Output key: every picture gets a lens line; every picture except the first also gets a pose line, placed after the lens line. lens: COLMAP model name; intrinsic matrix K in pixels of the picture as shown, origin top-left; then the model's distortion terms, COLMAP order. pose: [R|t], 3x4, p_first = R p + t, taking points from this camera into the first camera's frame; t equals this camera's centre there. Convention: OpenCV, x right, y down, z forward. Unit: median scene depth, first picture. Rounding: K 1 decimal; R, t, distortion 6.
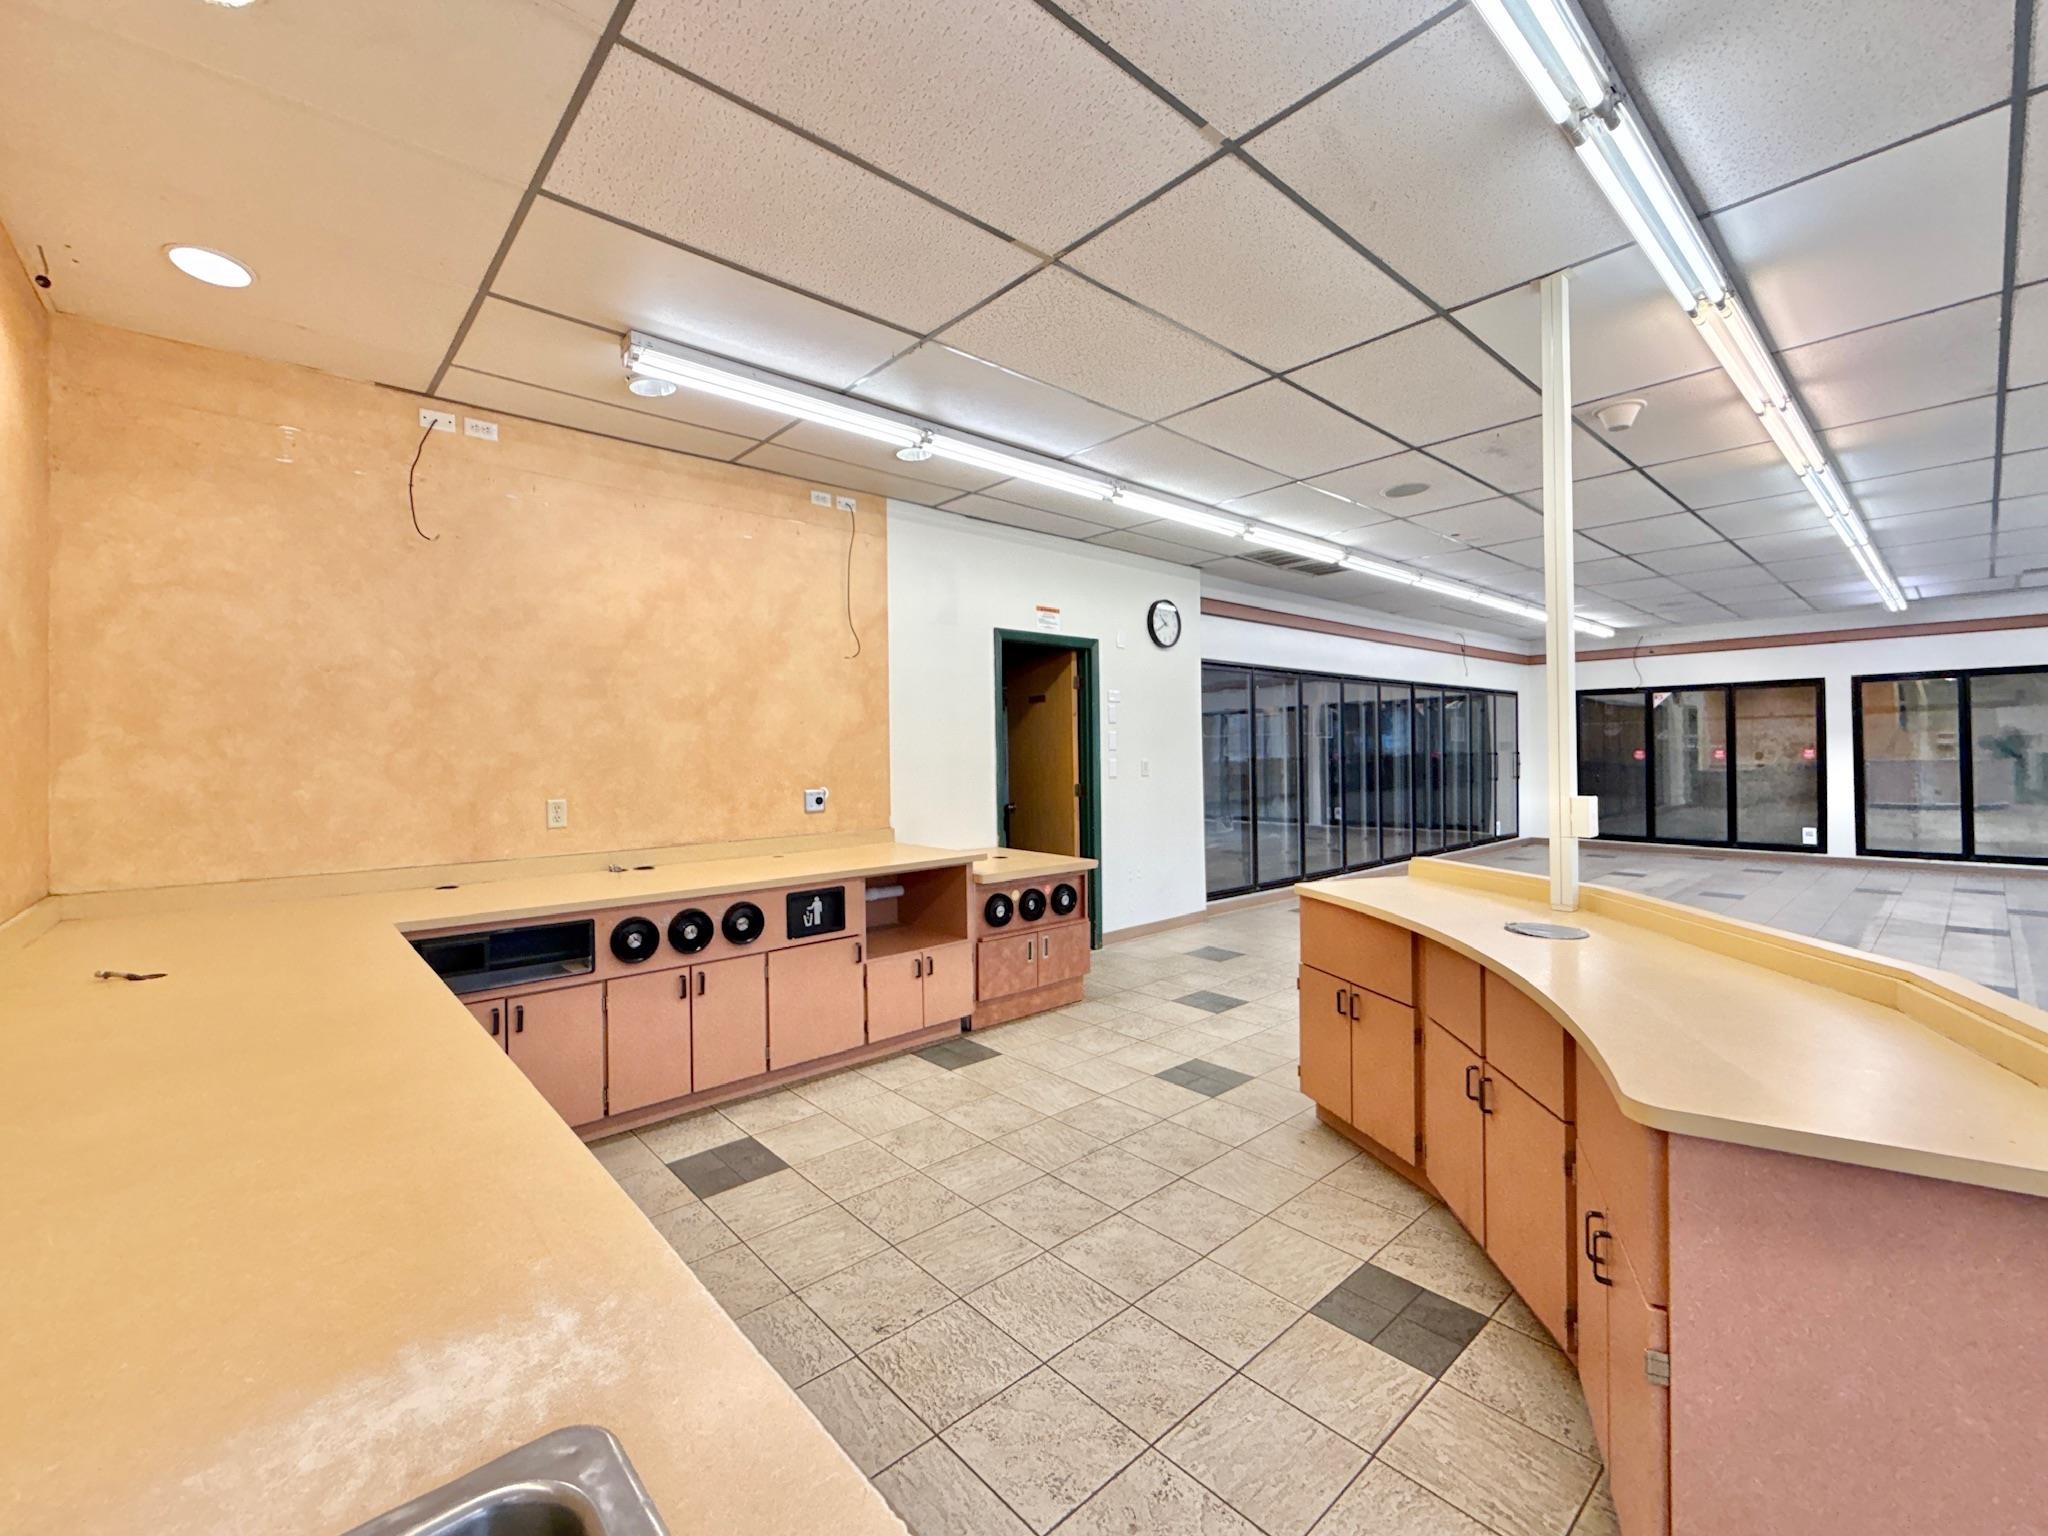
lens RADIAL K [[854.4, 0, 998.0], [0, 854.4, 749.3], [0, 0, 1]] dist [0.001372, -0.000113]
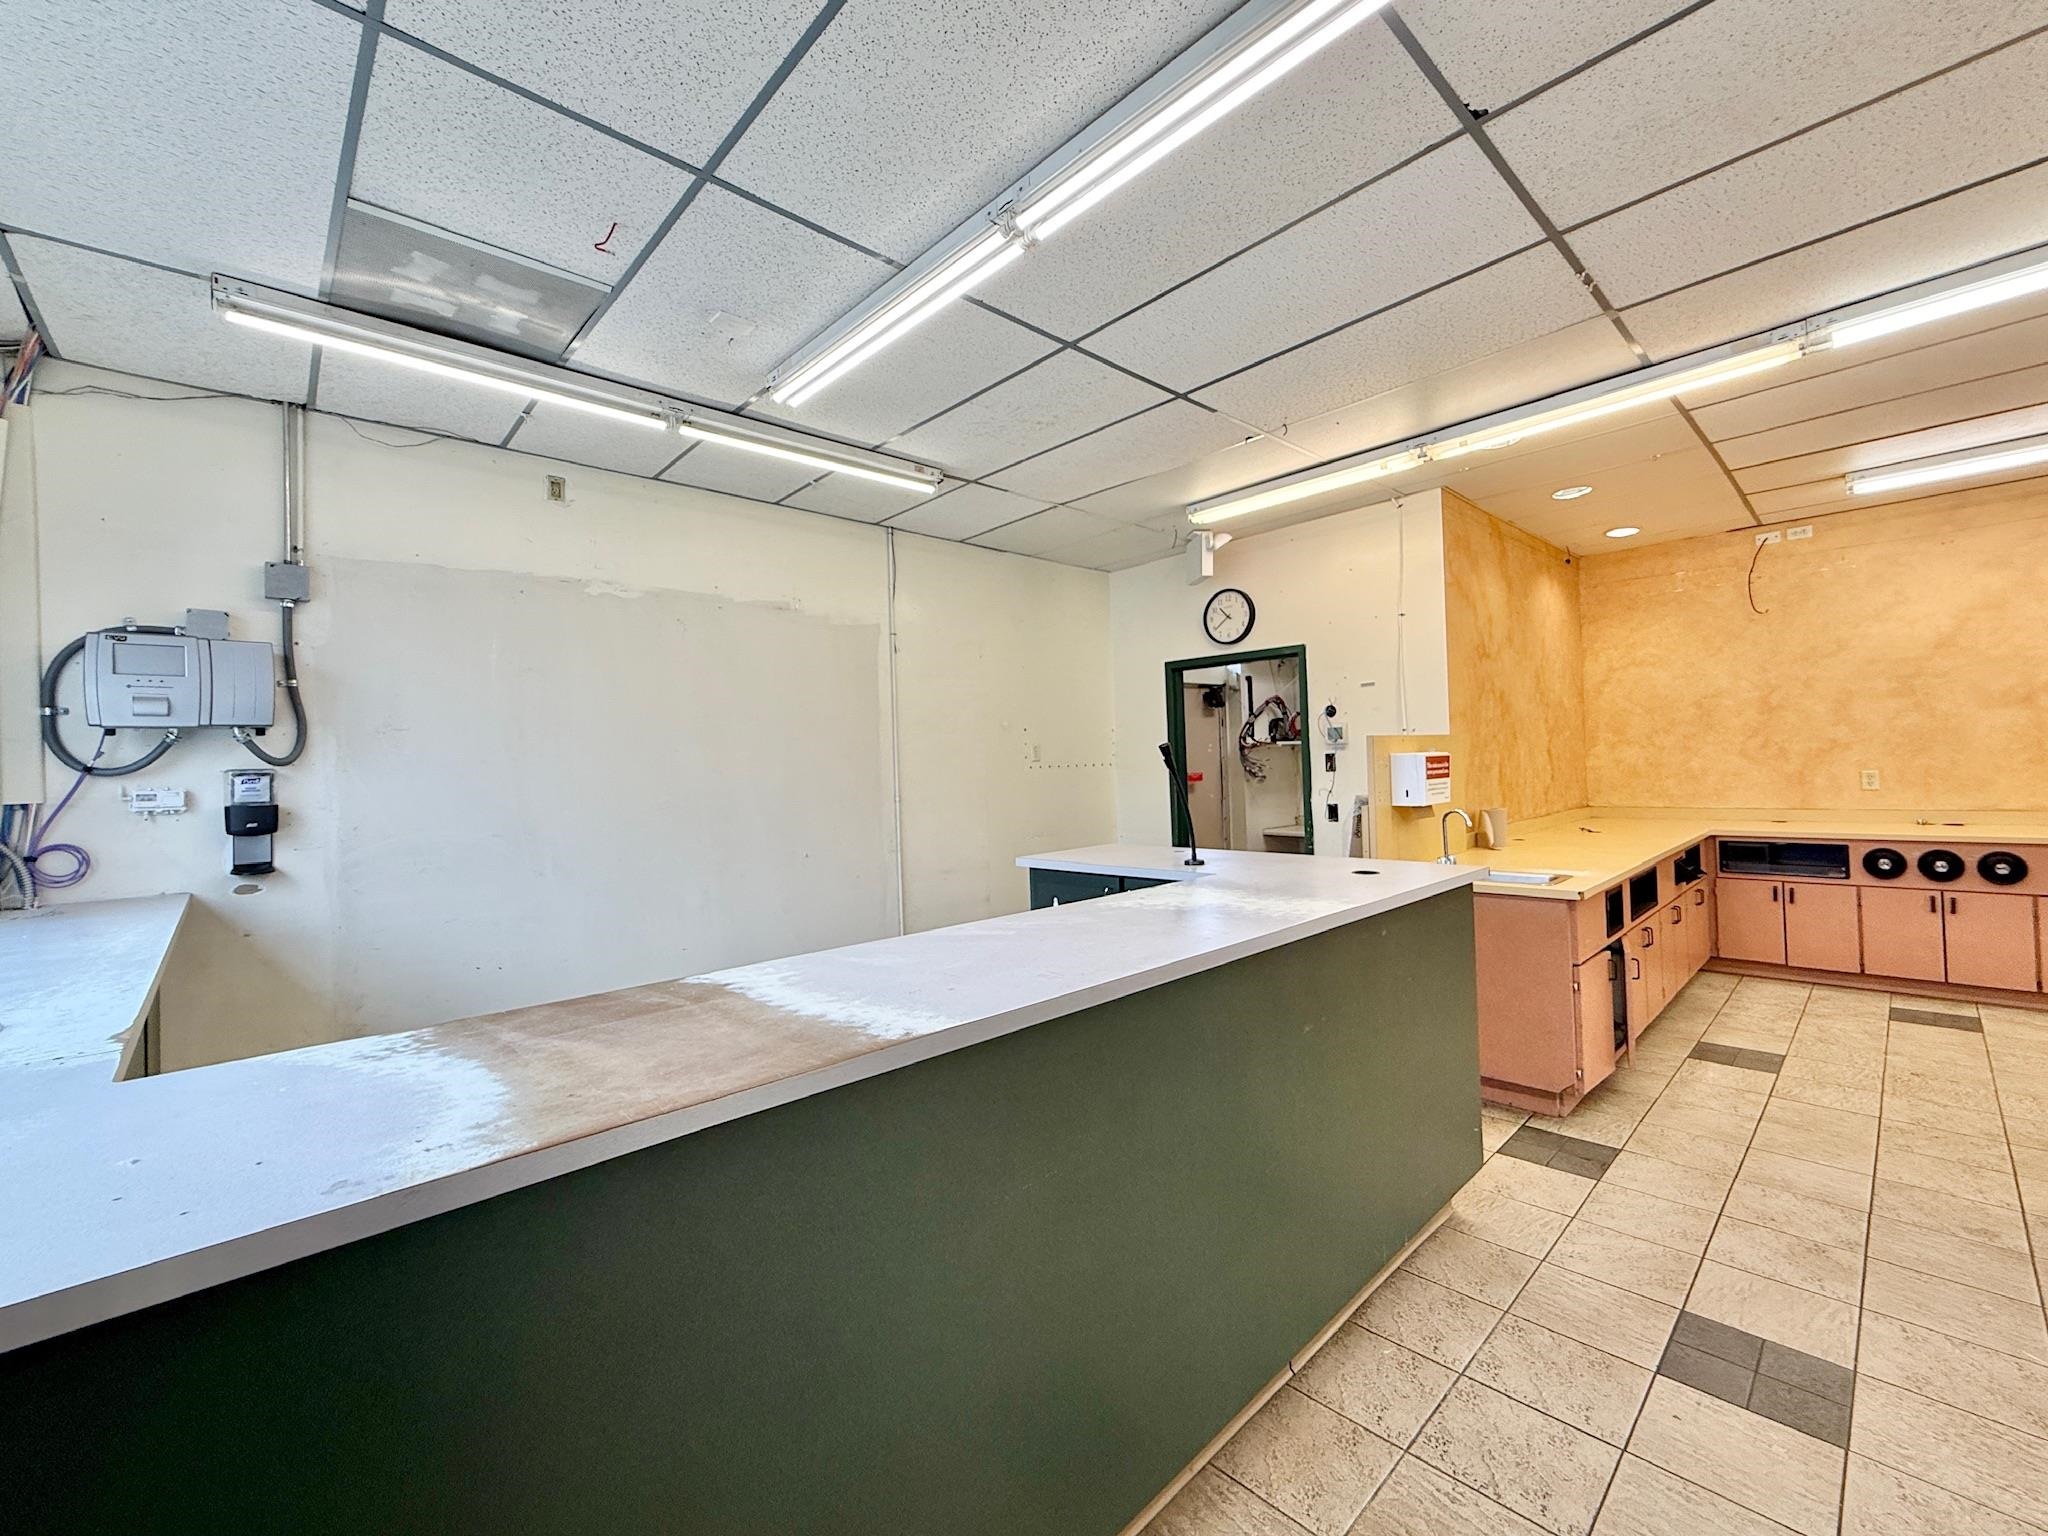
lens RADIAL K [[836.7, 0, 1010.1], [0, 836.7, 756.7], [0, 0, 1]] dist [0.001061, -0.000450]
pose [[0.033182, 0.000682, -0.999449, 0.791430], [0.039489, 0.999218, 0.001993, -0.022830], [0.998669, -0.039534, 0.033129, -0.457886]]
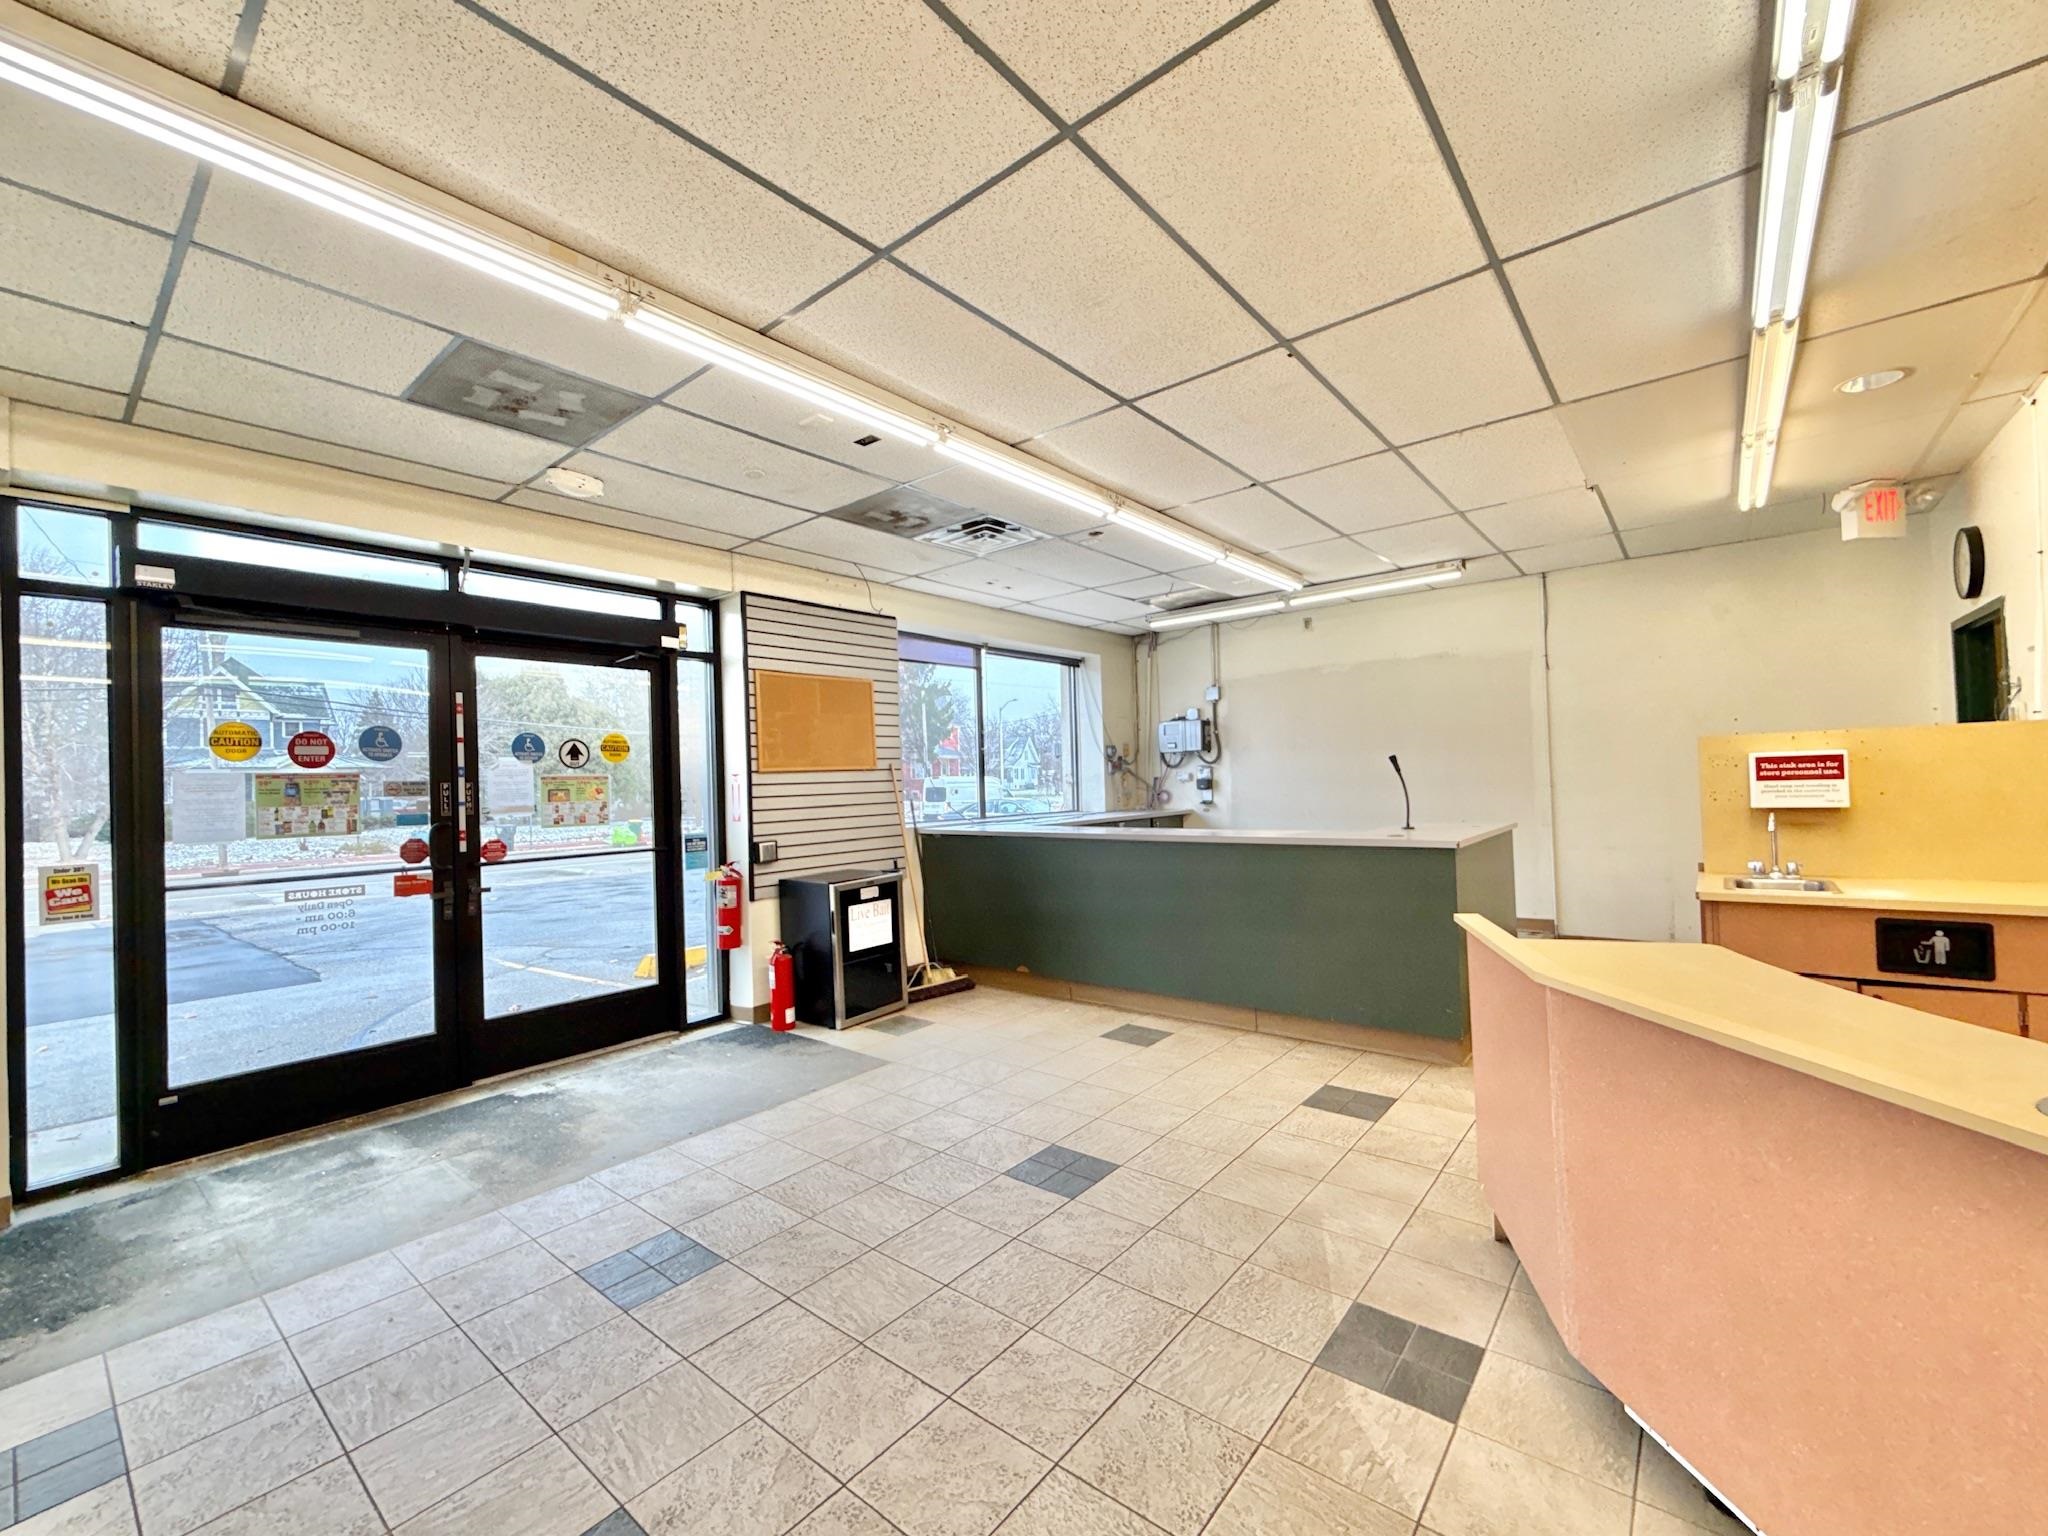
lens RADIAL K [[848.5, 0, 1002.8], [0, 848.5, 774.1], [0, 0, 1]] dist [0.001220, 0.000005]
pose [[-0.986892, 0.043402, -0.155437, 0.822392], [0.046261, 0.998819, -0.014821, -0.008197], [0.154611, -0.021818, -0.987735, 0.837278]]
